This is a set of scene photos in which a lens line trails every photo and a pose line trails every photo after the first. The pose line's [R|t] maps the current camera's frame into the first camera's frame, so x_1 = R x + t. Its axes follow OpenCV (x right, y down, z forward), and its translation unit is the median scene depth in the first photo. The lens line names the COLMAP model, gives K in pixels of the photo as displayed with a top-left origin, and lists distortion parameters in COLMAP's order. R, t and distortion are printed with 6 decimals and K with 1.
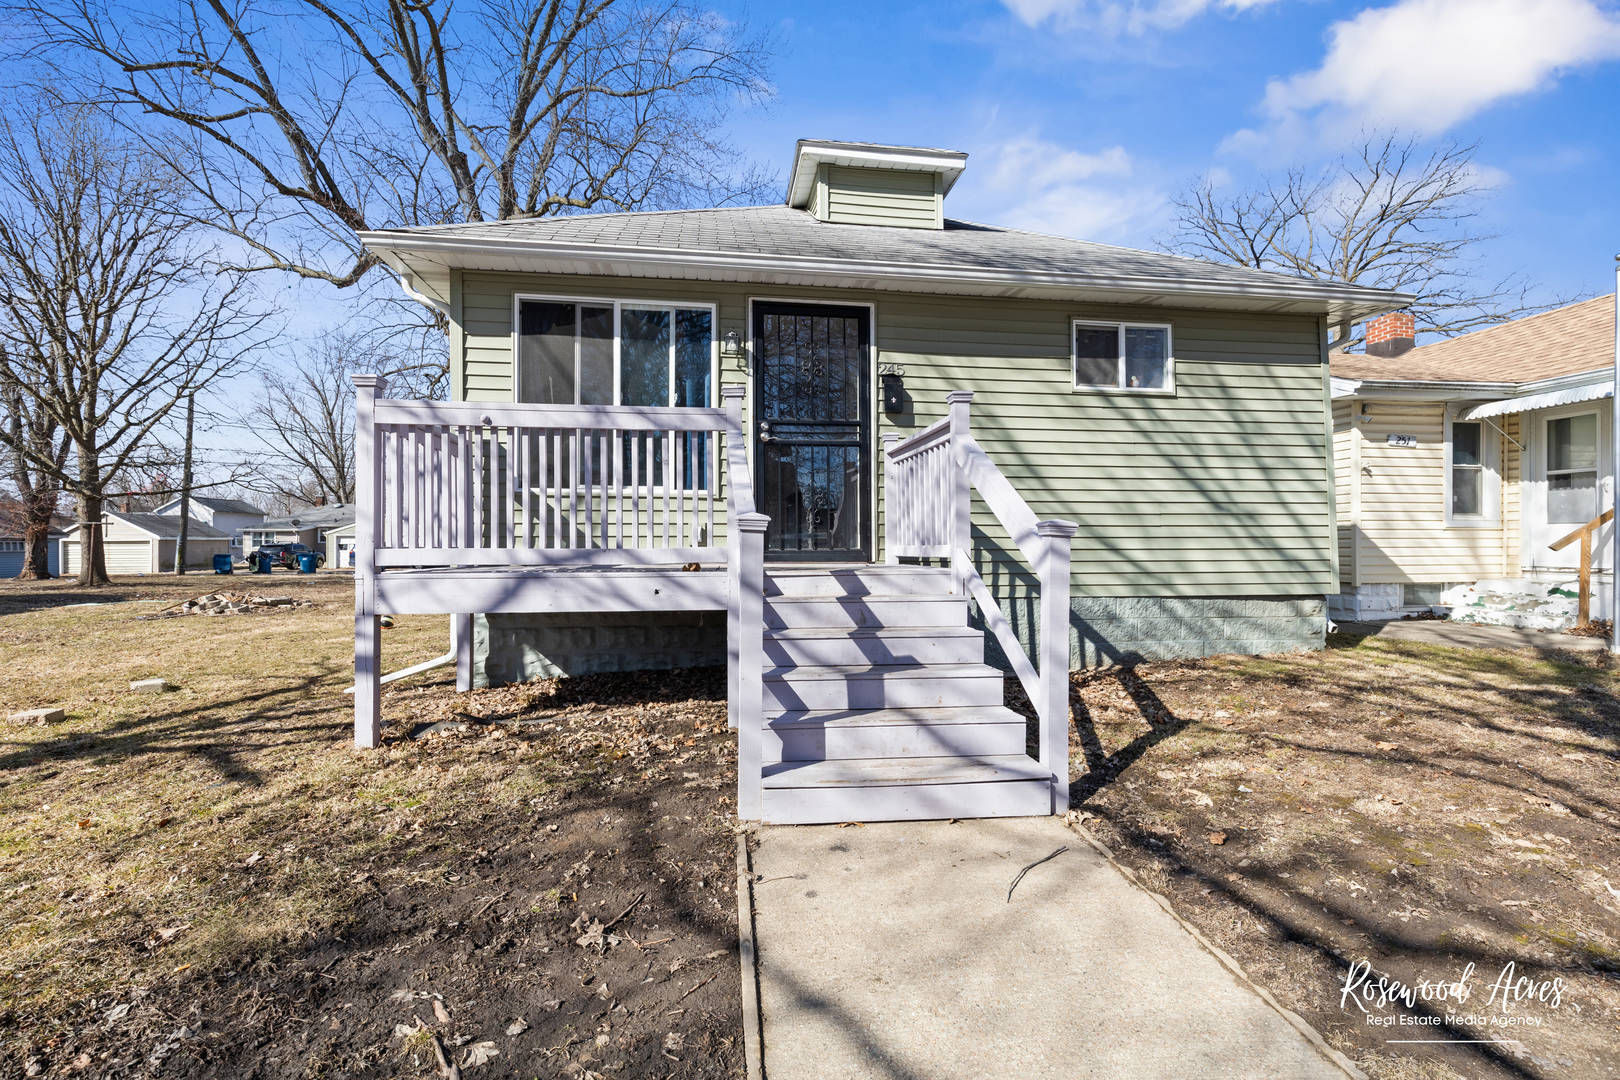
lens RADIAL K [[726.3, 0, 810.0], [0, 726.3, 540.0], [0, 0, 1]] dist [0.002759, 0.000163]
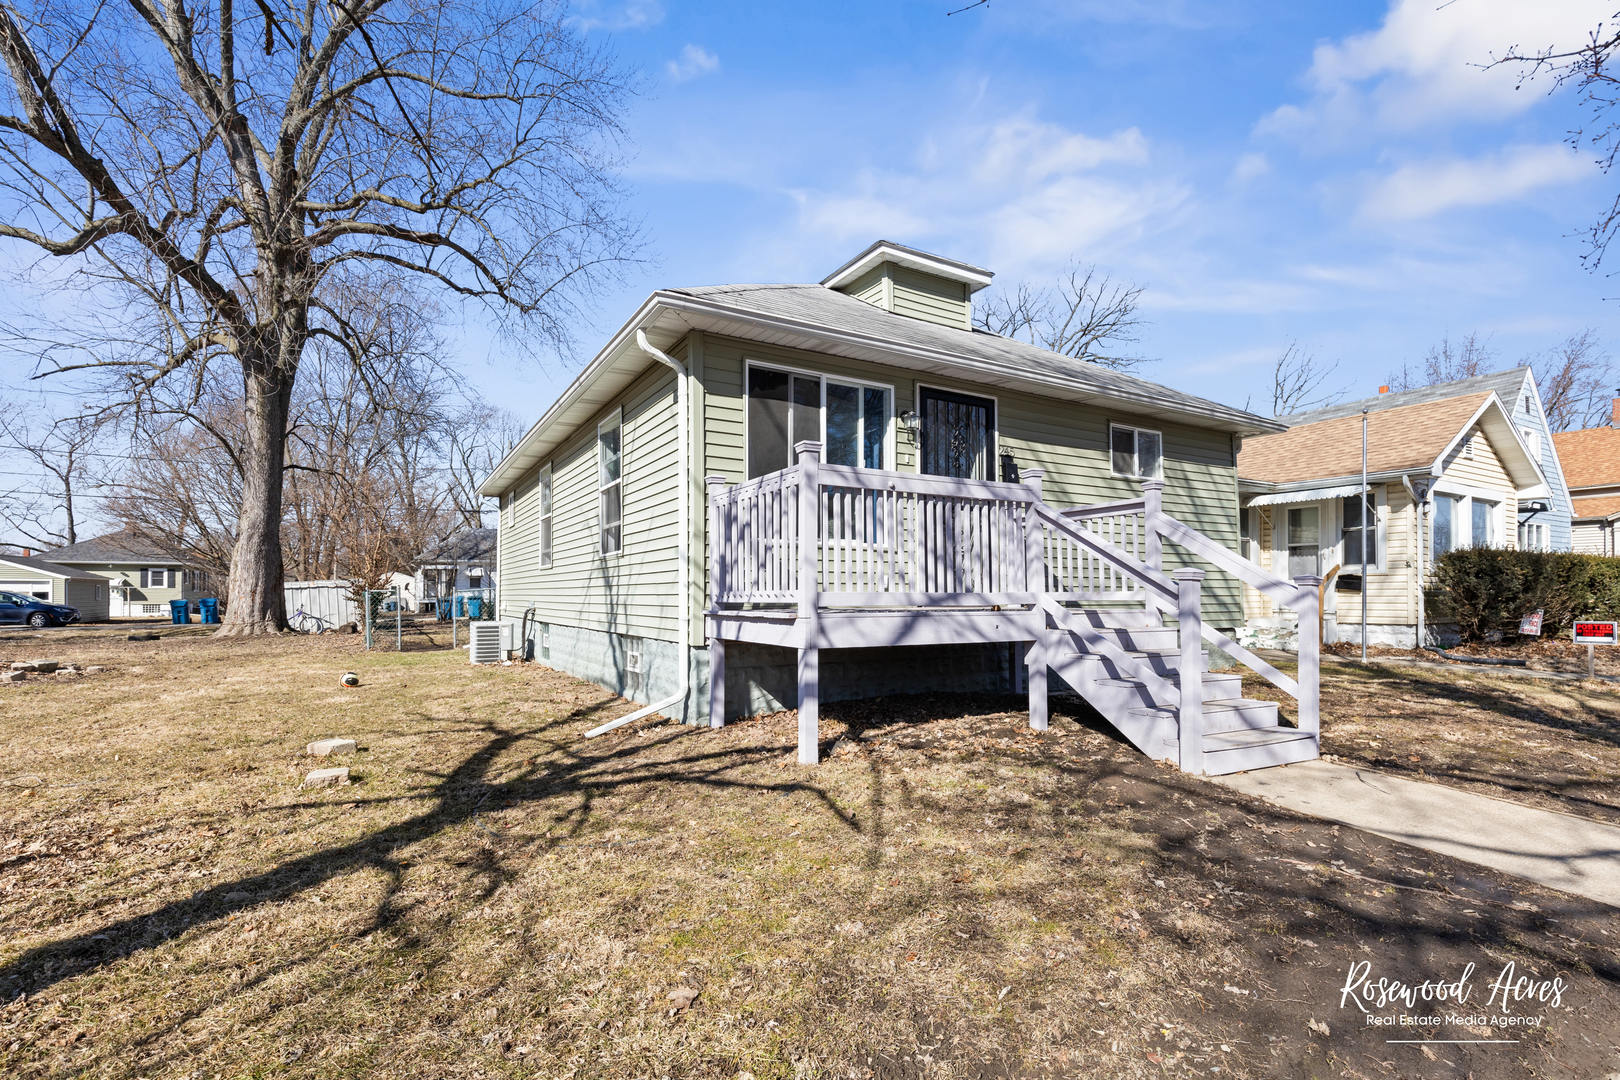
lens RADIAL K [[746.2, 0, 809.6], [0, 746.2, 580.3], [0, 0, 1]] dist [0.003546, 0.000279]
pose [[0.929293, 0.009567, 0.369220, -0.694455], [-0.004651, 0.999888, -0.014203, 0.007120], [-0.369315, 0.011482, 0.929233, -0.066859]]
